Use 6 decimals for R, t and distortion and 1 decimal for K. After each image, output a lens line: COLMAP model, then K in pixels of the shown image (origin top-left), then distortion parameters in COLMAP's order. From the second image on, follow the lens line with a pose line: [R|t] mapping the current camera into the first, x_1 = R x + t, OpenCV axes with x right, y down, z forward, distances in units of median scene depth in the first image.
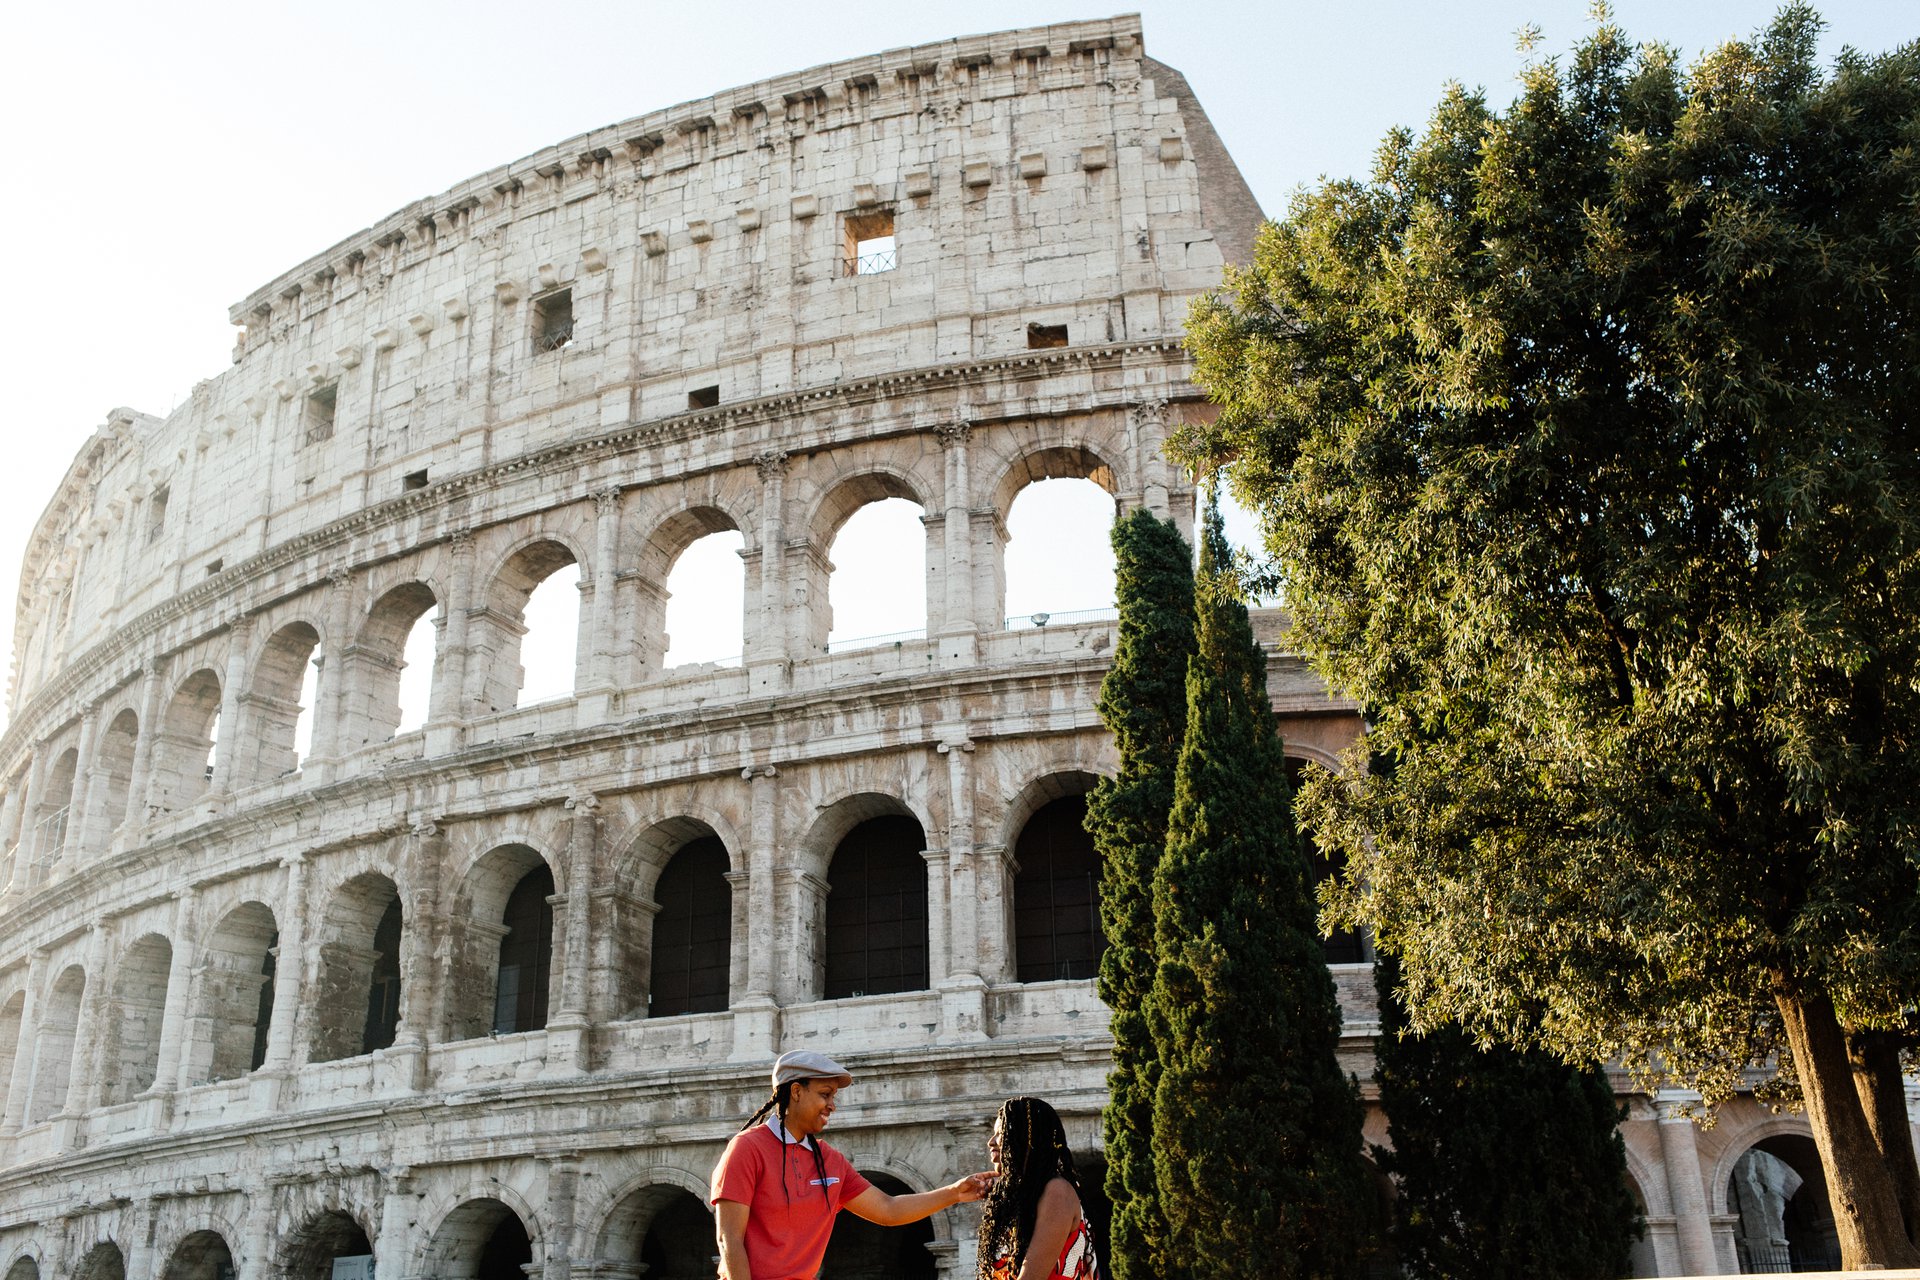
lens RADIAL K [[1835.1, 0, 975.6], [0, 1835.1, 628.3], [0, 0, 1]] dist [0.016935, -0.027047]
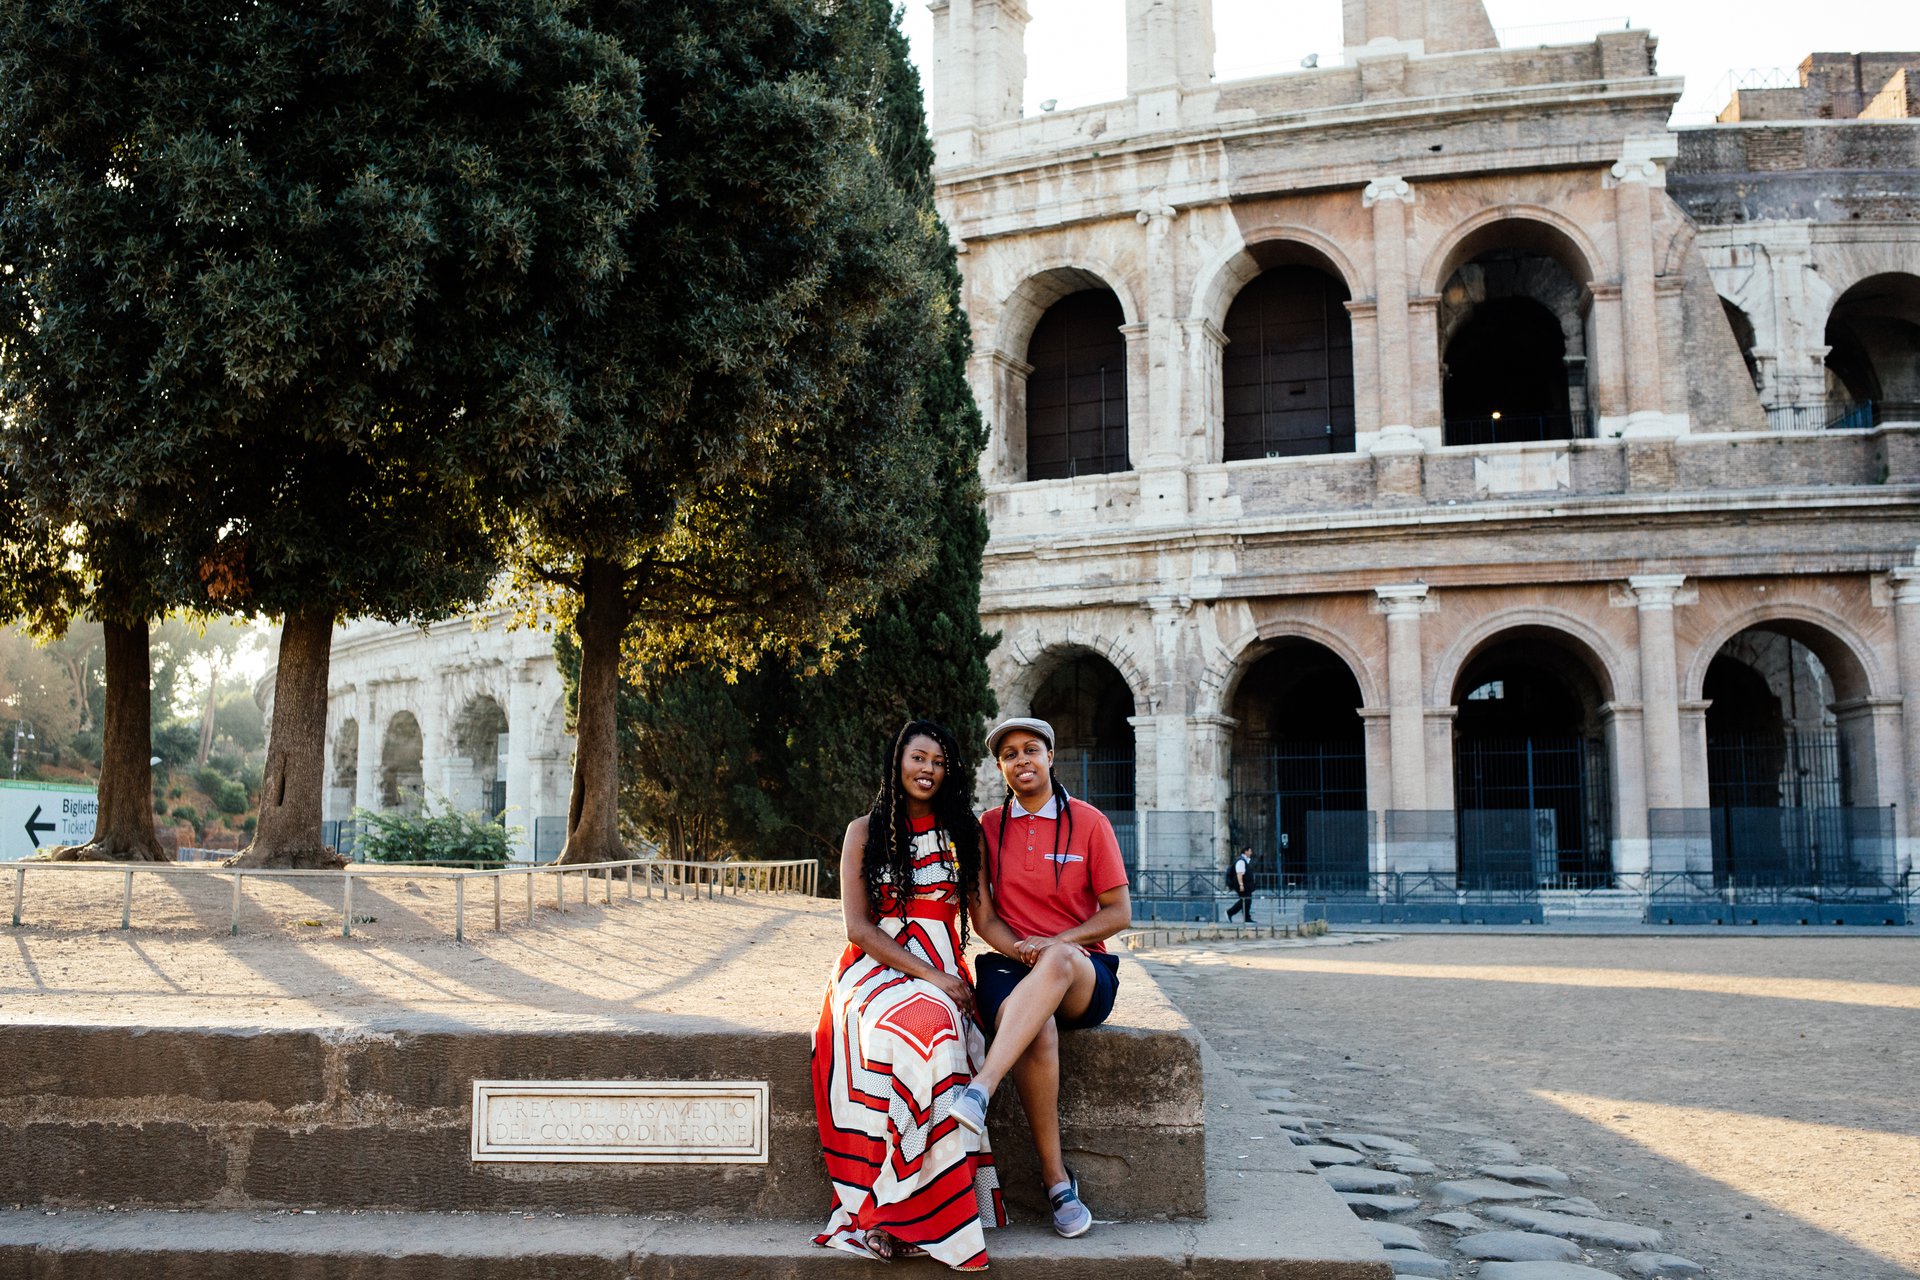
lens RADIAL K [[1868.4, 0, 967.8], [0, 1868.4, 636.1], [0, 0, 1]] dist [-0.073312, 0.069071]
pose [[0.965889, -0.009568, -0.258780, 0.237770], [0.082492, 0.958626, 0.272455, -0.007213], [0.245467, -0.284509, 0.926715, 0.017801]]
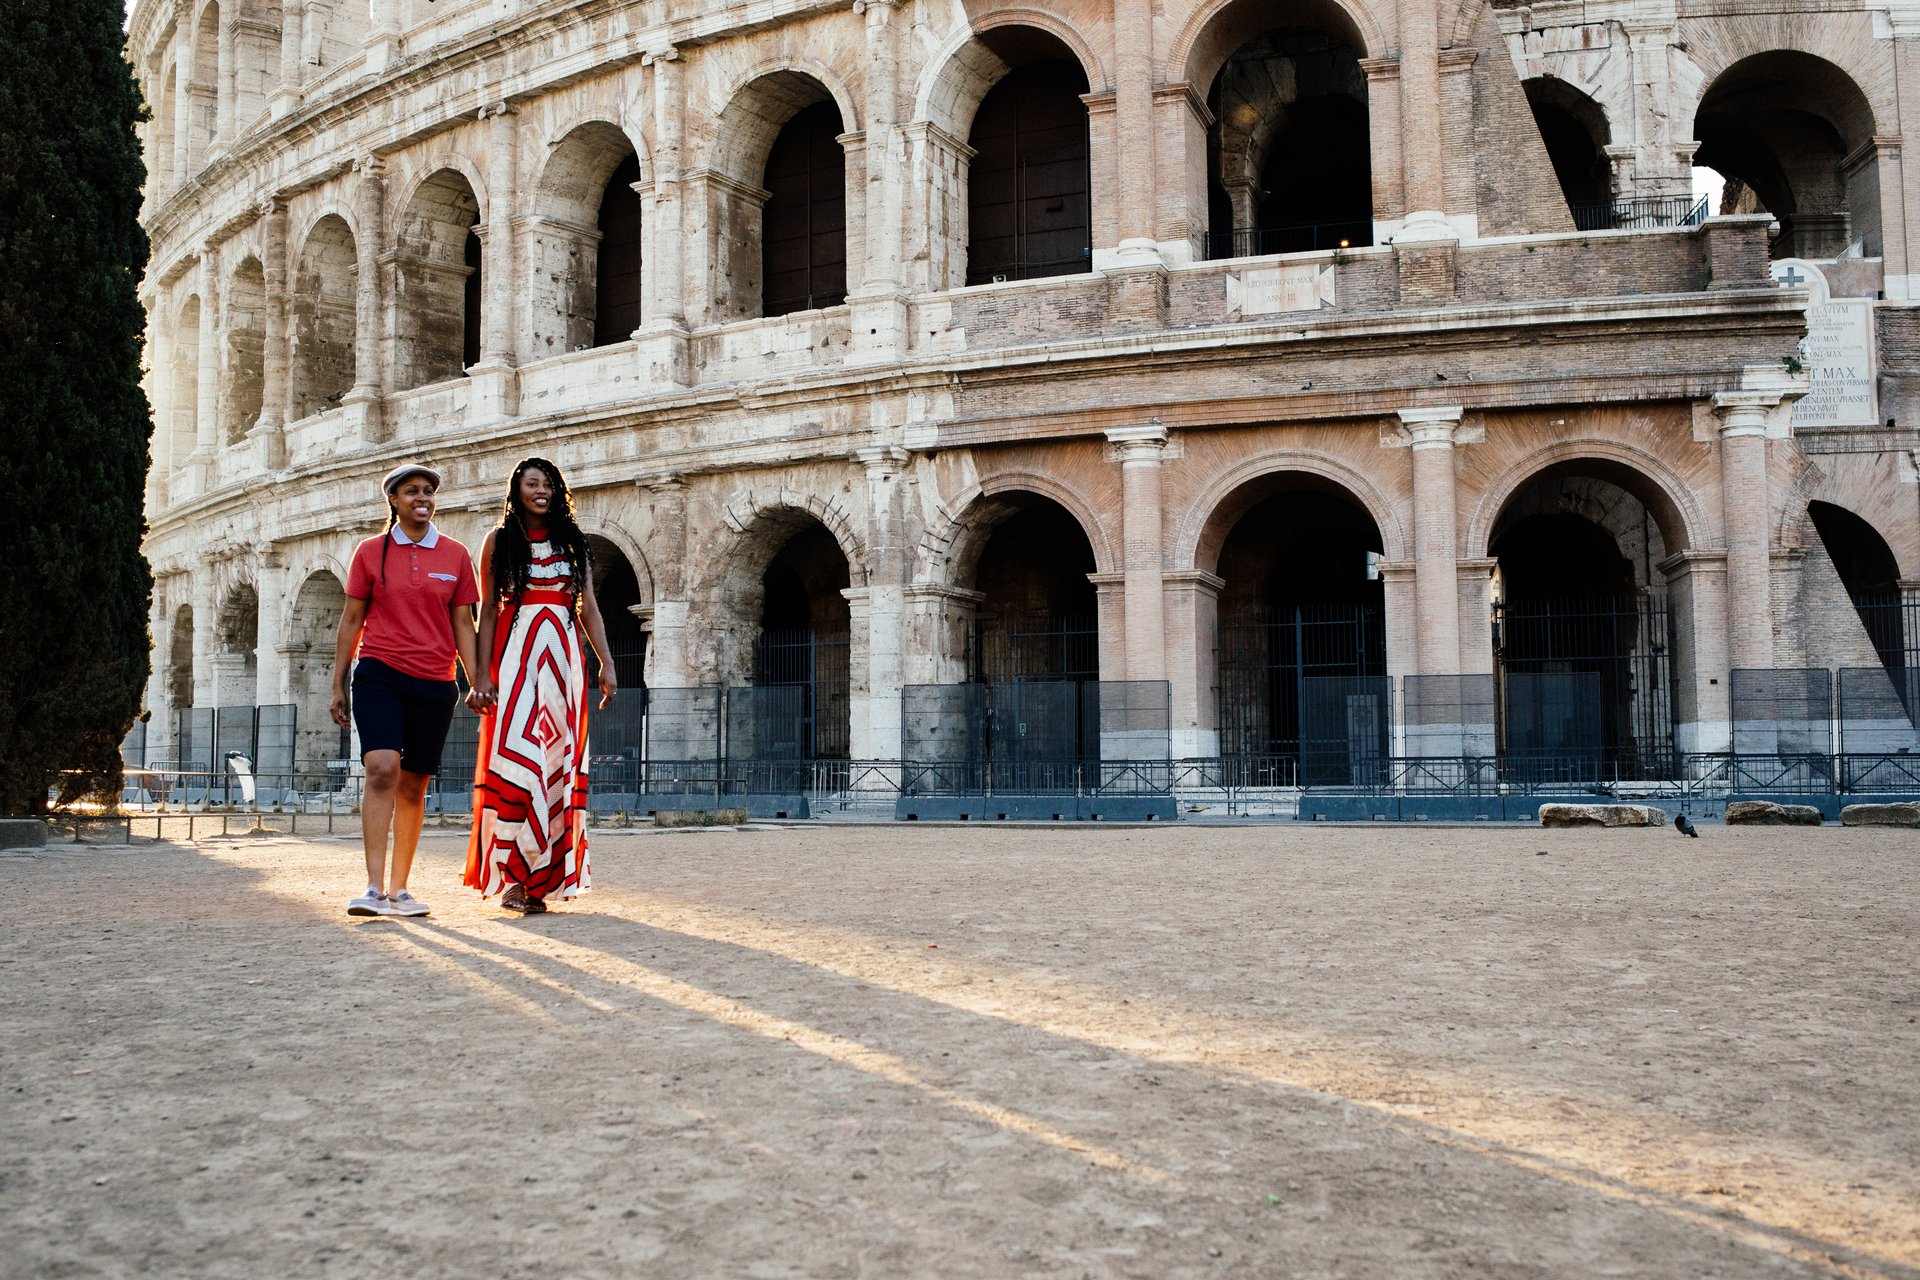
lens RADIAL K [[1928.3, 0, 965.0], [0, 1928.3, 635.5], [0, 0, 1]] dist [-0.074270, 0.074084]
pose [[0.947828, -0.007345, -0.318699, 0.378342], [0.111178, 0.944581, 0.308880, 0.055738], [0.298768, -0.328197, 0.896116, 0.145129]]
